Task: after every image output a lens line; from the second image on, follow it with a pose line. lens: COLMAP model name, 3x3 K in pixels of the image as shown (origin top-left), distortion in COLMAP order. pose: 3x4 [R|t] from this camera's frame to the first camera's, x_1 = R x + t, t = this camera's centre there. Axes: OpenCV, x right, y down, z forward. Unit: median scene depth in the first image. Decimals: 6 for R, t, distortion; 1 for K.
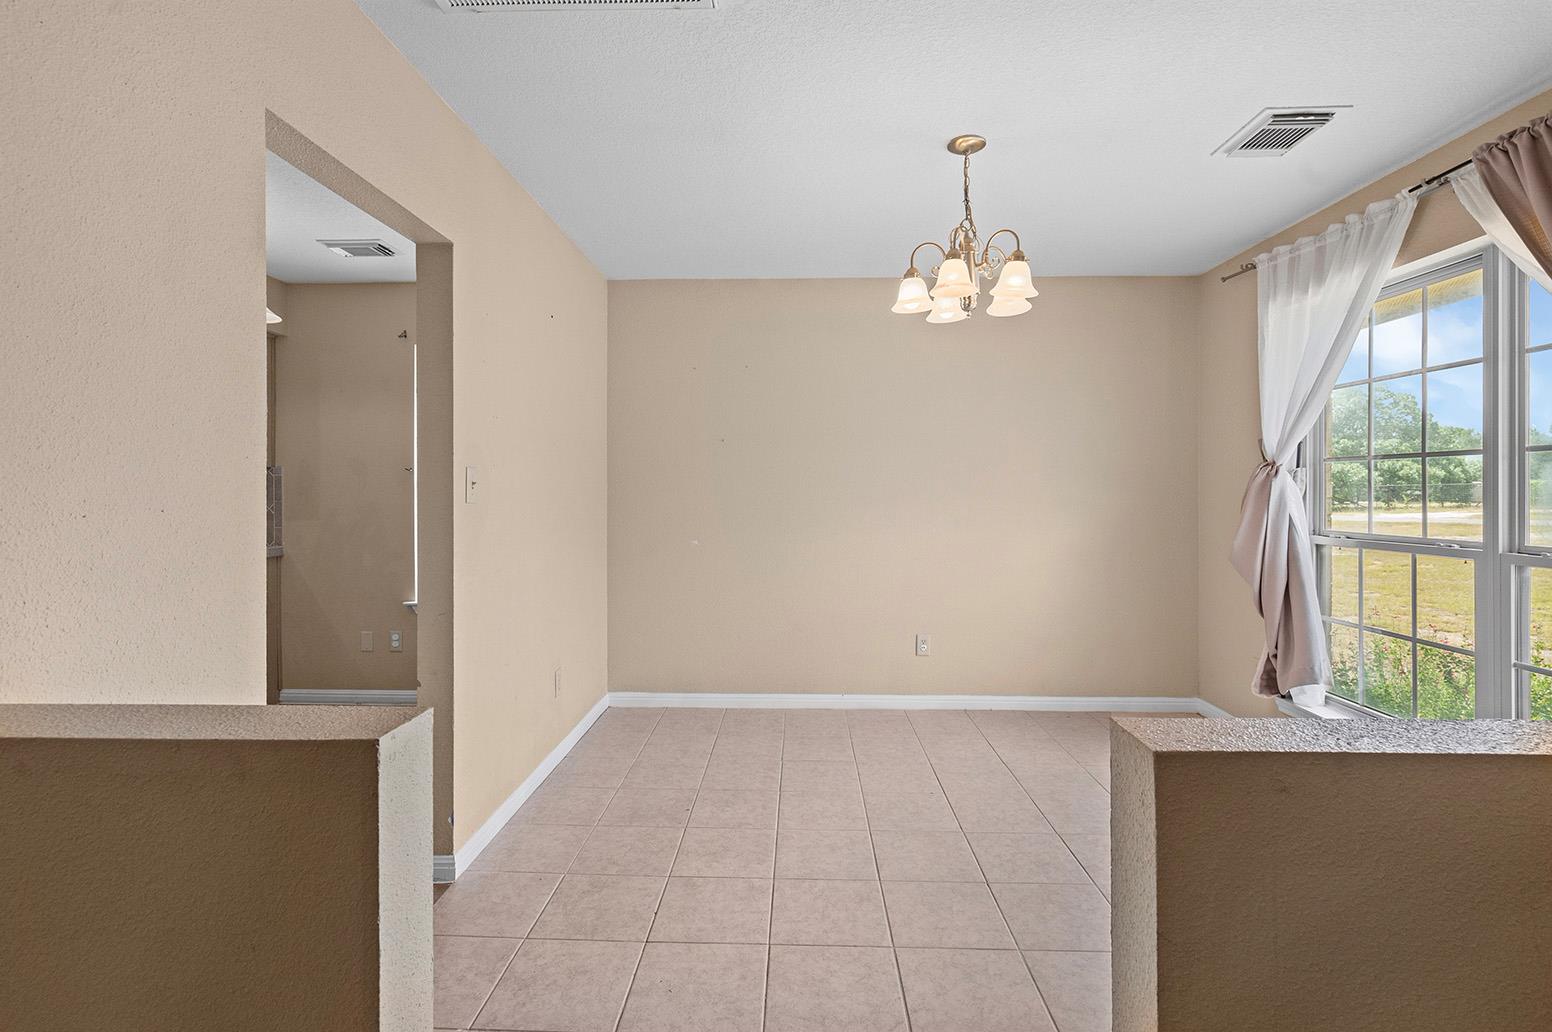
lens RADIAL K [[735.9, 0, 806.0], [0, 735.9, 516.1], [0, 0, 1]] dist [-0.000595, 0.000167]
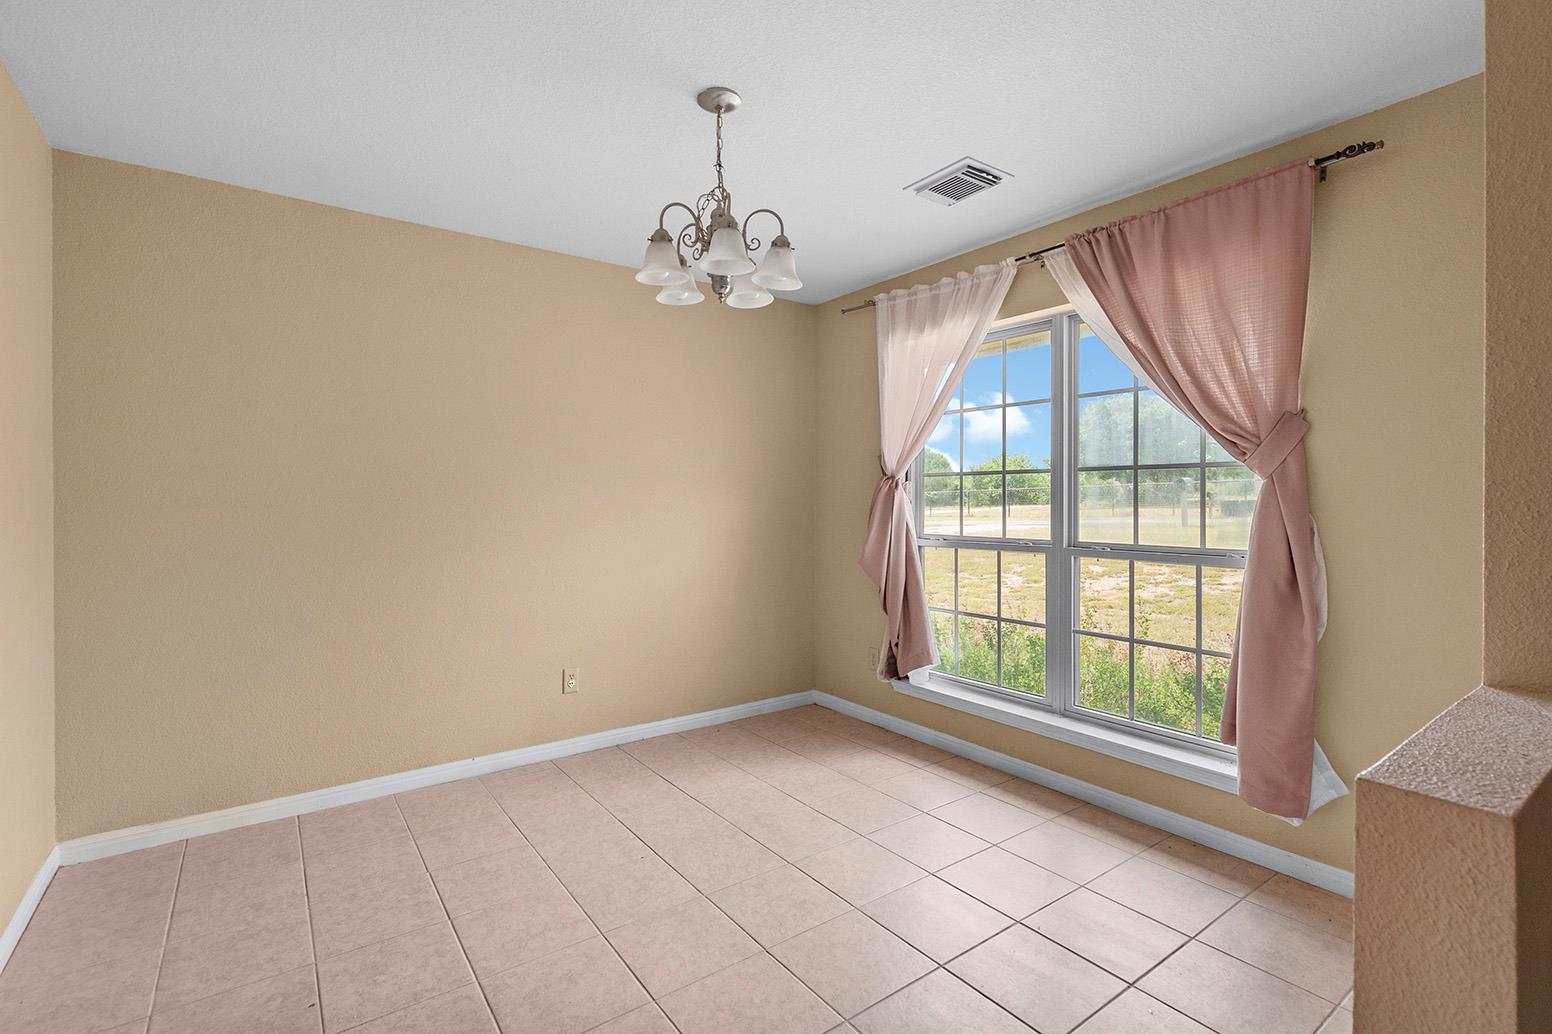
lens RADIAL K [[713.1, 0, 796.2], [0, 713.1, 515.6], [0, 0, 1]] dist [0.000728, 0.000061]
pose [[0.795932, -0.013728, 0.605230, -0.182141], [0.022260, 0.999730, -0.006597, -0.008463], [-0.604976, 0.018723, 0.796024, 0.233133]]
